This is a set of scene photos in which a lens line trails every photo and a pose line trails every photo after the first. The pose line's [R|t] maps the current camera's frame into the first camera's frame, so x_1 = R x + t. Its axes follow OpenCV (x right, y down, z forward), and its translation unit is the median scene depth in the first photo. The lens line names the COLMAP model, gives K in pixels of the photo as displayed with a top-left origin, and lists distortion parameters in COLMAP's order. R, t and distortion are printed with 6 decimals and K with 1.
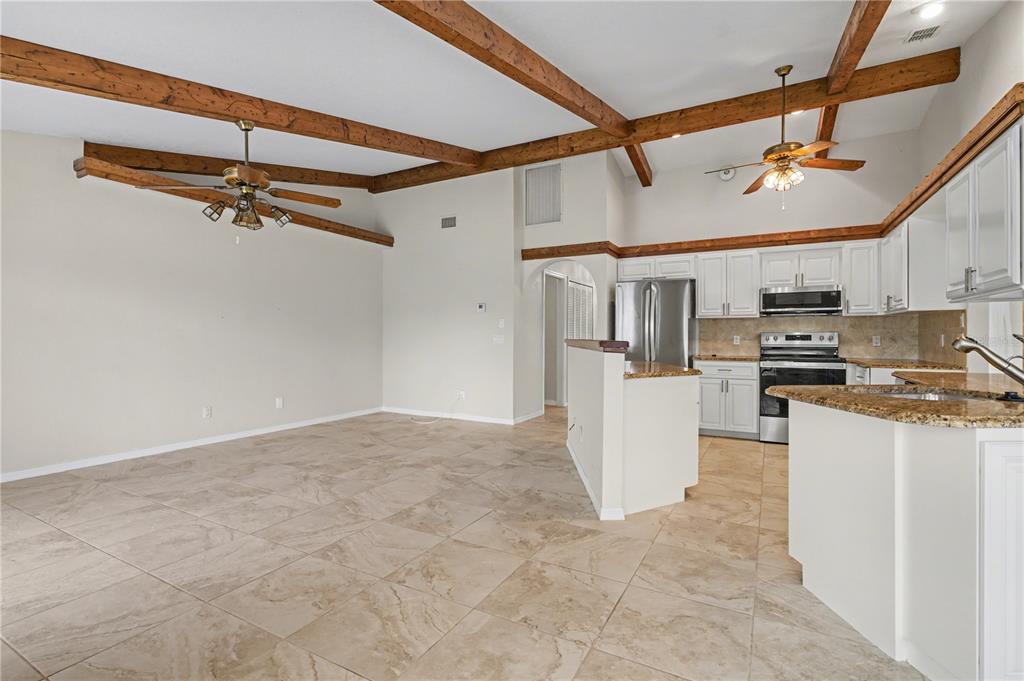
lens RADIAL K [[476.5, 0, 514.2], [0, 476.5, 337.3], [0, 0, 1]] dist [-0.006866, 0.002155]
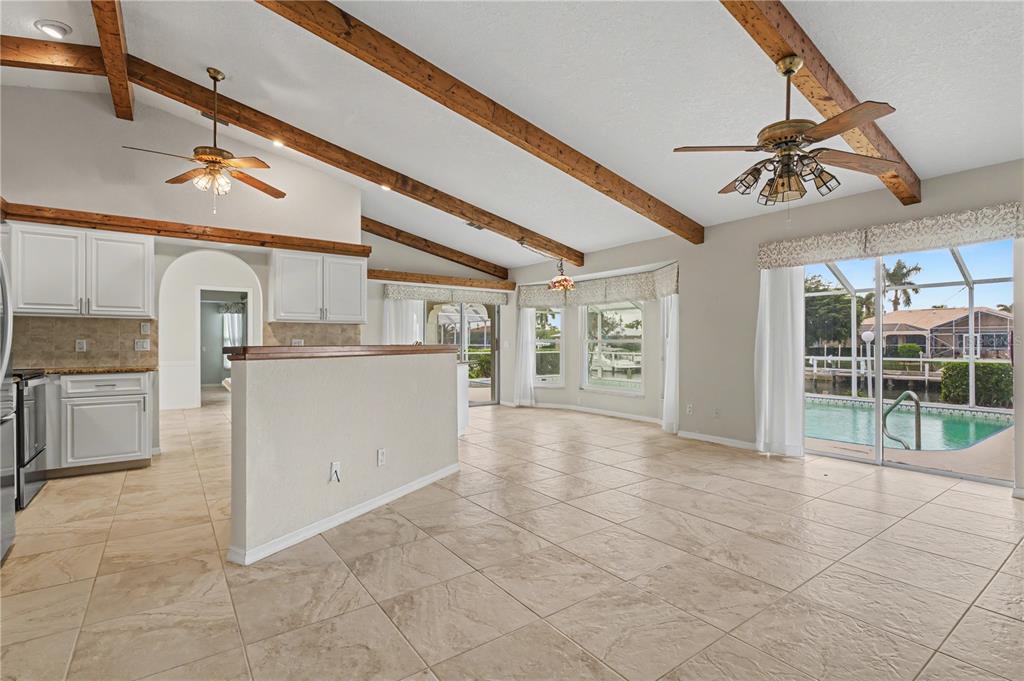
lens RADIAL K [[476.5, 0, 509.1], [0, 476.5, 344.2], [0, 0, 1]] dist [-0.006866, 0.002155]
pose [[-0.898519, -0.002698, 0.438926, -0.405557], [-0.000639, 0.999988, 0.004837, -0.000927], [-0.438934, 0.004066, -0.898510, 1.553316]]
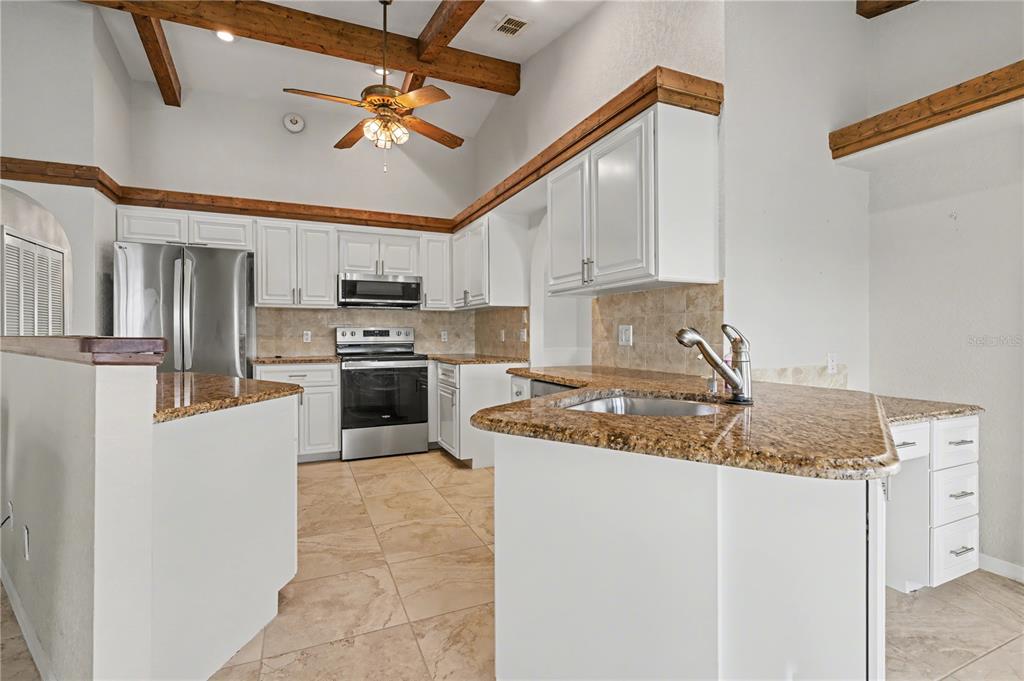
lens RADIAL K [[476.5, 0, 514.7], [0, 476.5, 335.9], [0, 0, 1]] dist [-0.006866, 0.002155]
pose [[0.604218, -0.005937, 0.796797, 0.057597], [0.003806, 0.999982, 0.004565, 0.003746], [-0.796810, 0.000275, 0.604230, 0.330278]]
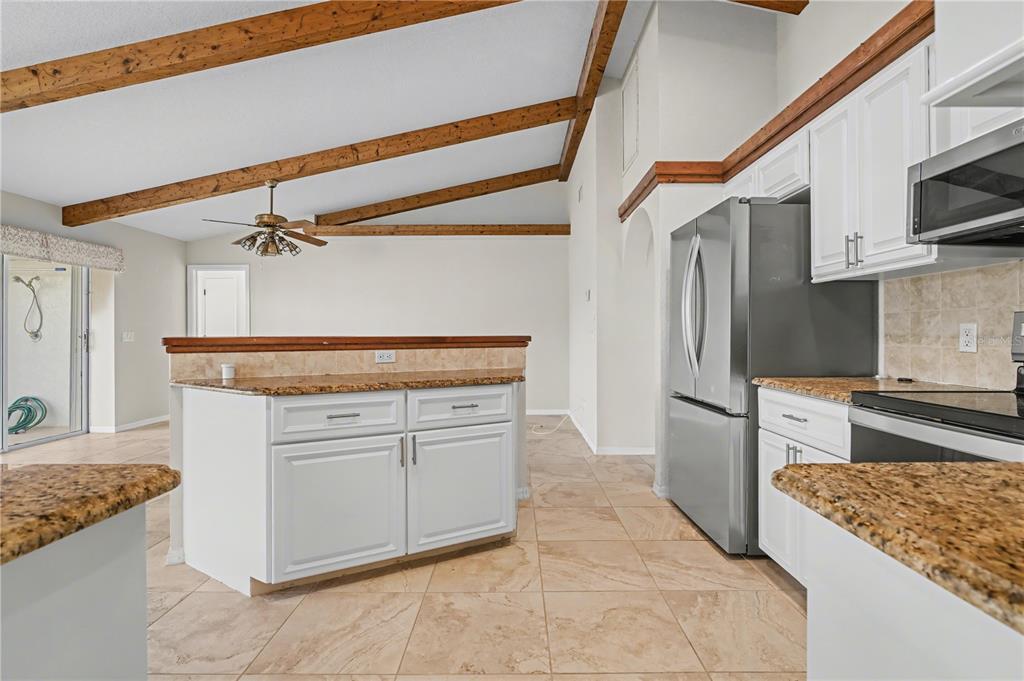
lens RADIAL K [[476.5, 0, 513.3], [0, 476.5, 335.5], [0, 0, 1]] dist [-0.006866, 0.002155]
pose [[0.476098, -0.002072, -0.879390, 0.834801], [0.004791, 0.999988, 0.000238, 0.004117], [0.879379, -0.004326, 0.476102, 0.790377]]
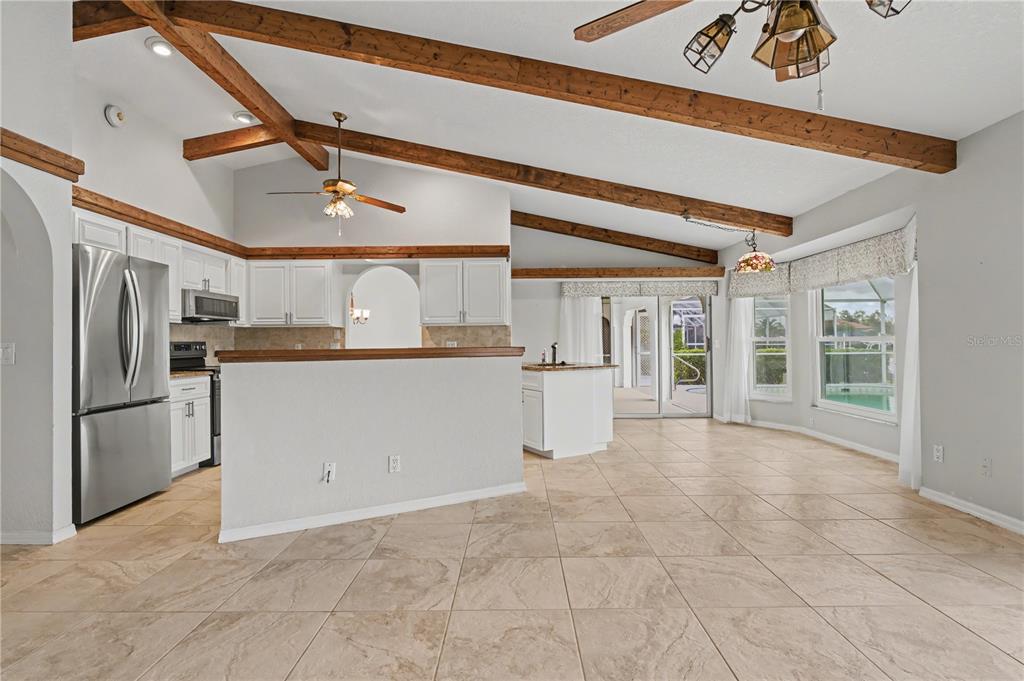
lens RADIAL K [[488.0, 0, 513.0], [0, 488.0, 340.5], [0, 0, 1]] dist [-0.007317, 0.002139]
pose [[-0.470883, 0.007911, 0.882160, -0.651452], [0.009269, 0.999949, -0.004019, -0.003682], [-0.882147, 0.006284, -0.470932, 1.137409]]
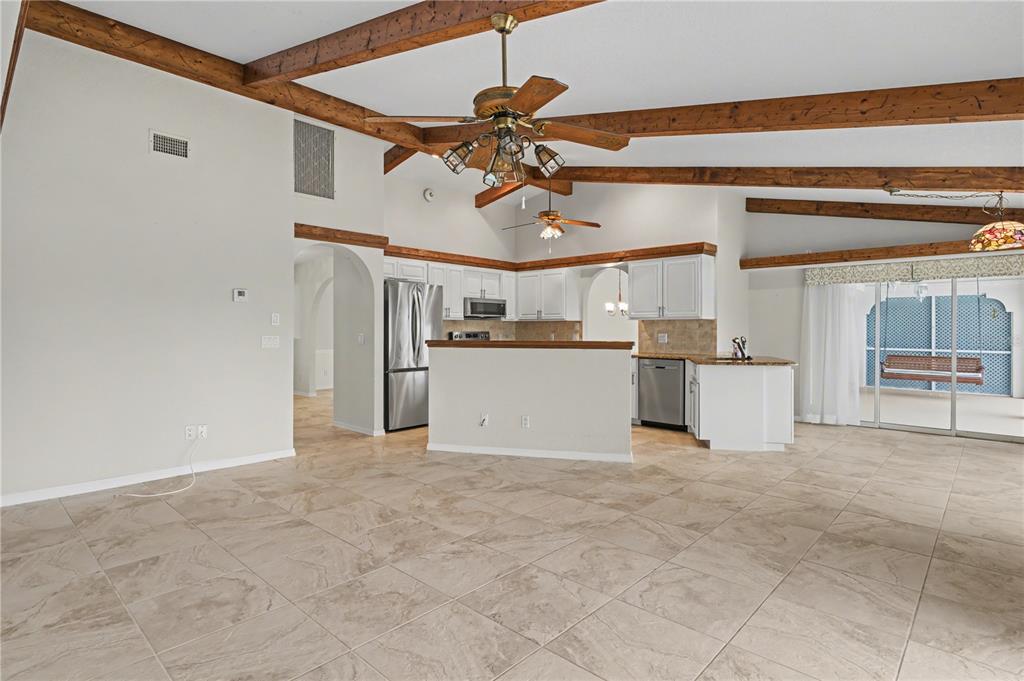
lens RADIAL K [[517.9, 0, 517.5], [0, 517.9, 333.4], [0, 0, 1]] dist [-0.006573, 0.002370]
pose [[0.243201, -0.008181, 0.969941, -1.025597], [-0.000719, 0.999963, 0.008614, -0.023255], [-0.969976, -0.002792, 0.243186, 0.666680]]
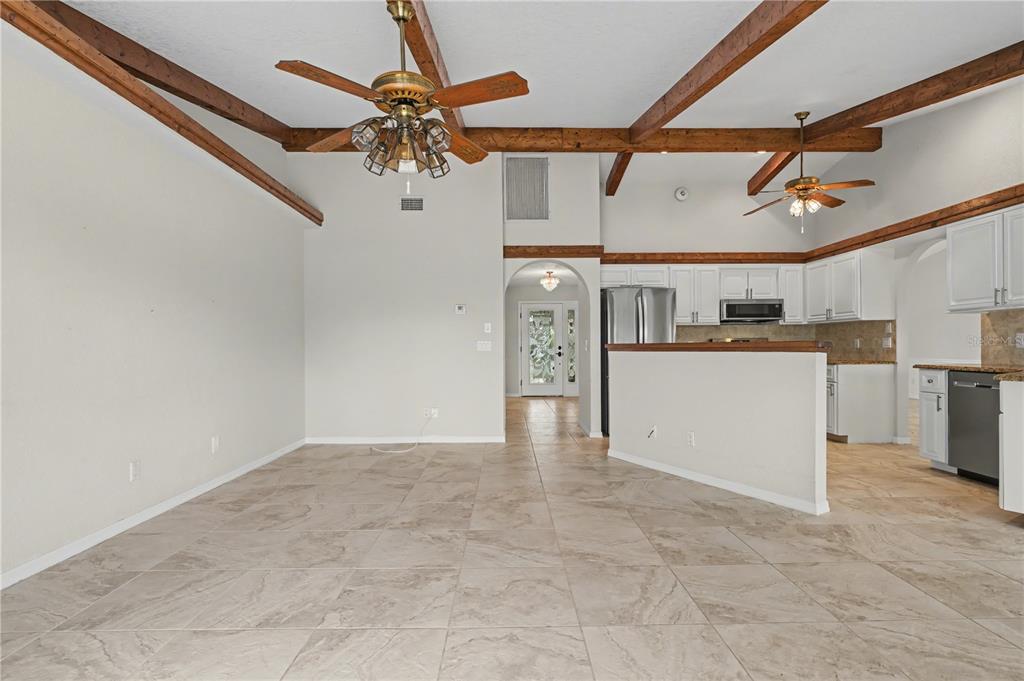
lens RADIAL K [[488.0, 0, 516.8], [0, 488.0, 350.5], [0, 0, 1]] dist [-0.007317, 0.002139]
pose [[0.869509, -0.010494, 0.493805, -0.624660], [0.009468, 0.999945, 0.004579, 0.012376], [-0.493825, 0.000694, 0.869561, 0.284502]]
